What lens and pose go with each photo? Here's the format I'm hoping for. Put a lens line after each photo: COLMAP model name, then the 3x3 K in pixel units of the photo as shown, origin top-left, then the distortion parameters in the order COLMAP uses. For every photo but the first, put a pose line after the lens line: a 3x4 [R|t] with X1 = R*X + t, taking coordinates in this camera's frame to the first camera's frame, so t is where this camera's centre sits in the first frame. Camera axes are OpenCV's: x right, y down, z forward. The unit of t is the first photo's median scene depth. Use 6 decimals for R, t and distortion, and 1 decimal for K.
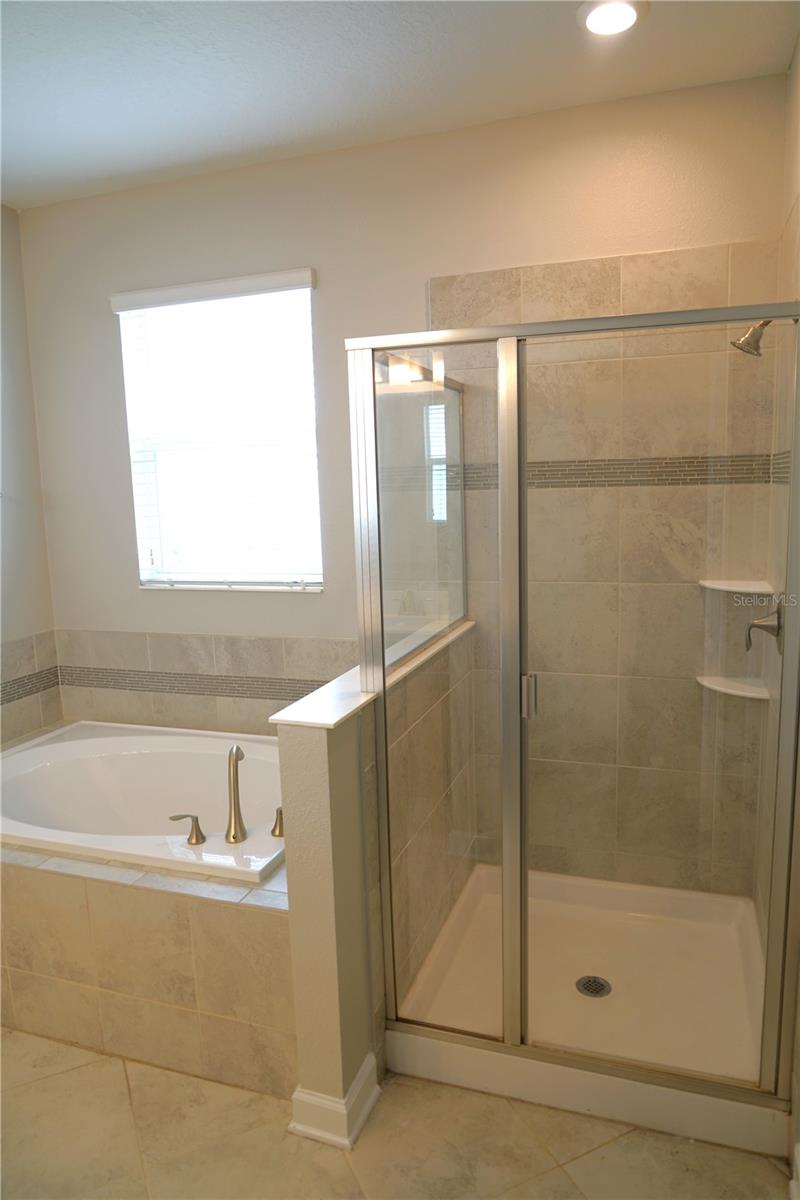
lens RADIAL K [[792.2, 0, 402.9], [0, 792.2, 598.8], [0, 0, 1]] dist [-0.054224, 0.031442]
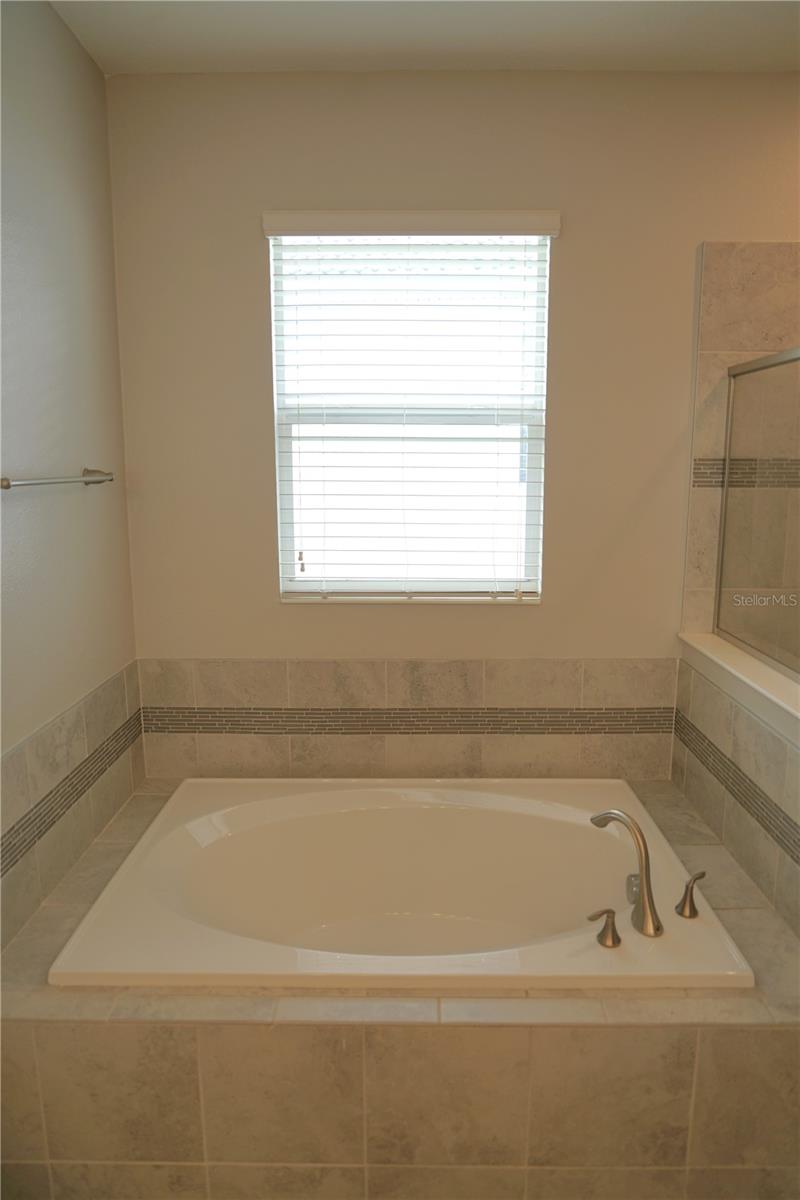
lens RADIAL K [[792.2, 0, 402.9], [0, 792.2, 598.8], [0, 0, 1]] dist [-0.054224, 0.031442]
pose [[0.948755, -0.024613, 0.315053, -0.484864], [0.017188, 0.999506, 0.026327, -0.036449], [-0.315545, -0.019563, 0.948709, 0.240623]]
